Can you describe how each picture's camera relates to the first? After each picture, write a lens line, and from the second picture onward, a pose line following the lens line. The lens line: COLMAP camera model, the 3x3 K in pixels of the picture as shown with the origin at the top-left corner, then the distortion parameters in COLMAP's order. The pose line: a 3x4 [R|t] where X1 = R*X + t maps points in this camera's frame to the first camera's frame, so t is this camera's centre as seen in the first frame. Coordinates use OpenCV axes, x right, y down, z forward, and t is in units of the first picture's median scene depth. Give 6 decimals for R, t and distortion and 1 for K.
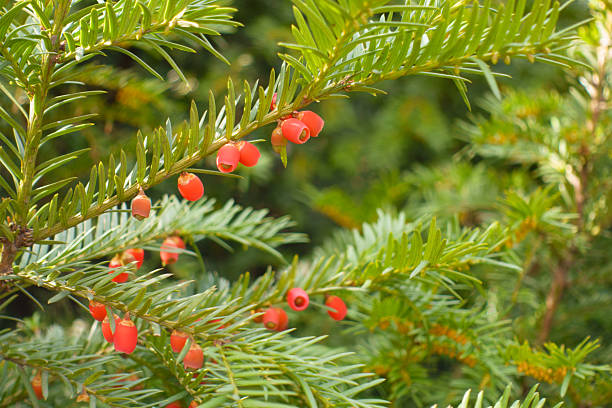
lens RADIAL K [[1081.9, 0, 306.0], [0, 1081.9, 204.0], [0, 0, 1]] dist [-0.061530, -0.156502]
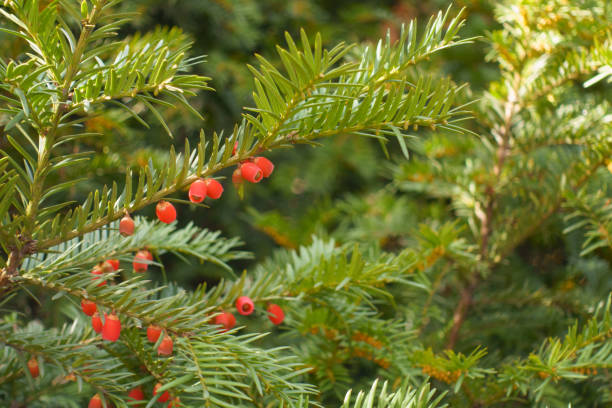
lens RADIAL K [[1081.9, 0, 306.0], [0, 1081.9, 204.0], [0, 0, 1]] dist [-0.061530, -0.156502]
pose [[0.997289, 0.041758, 0.060580, -0.017608], [-0.040759, 0.999013, -0.017628, -0.008420], [-0.061256, 0.015111, 0.998008, -0.232898]]
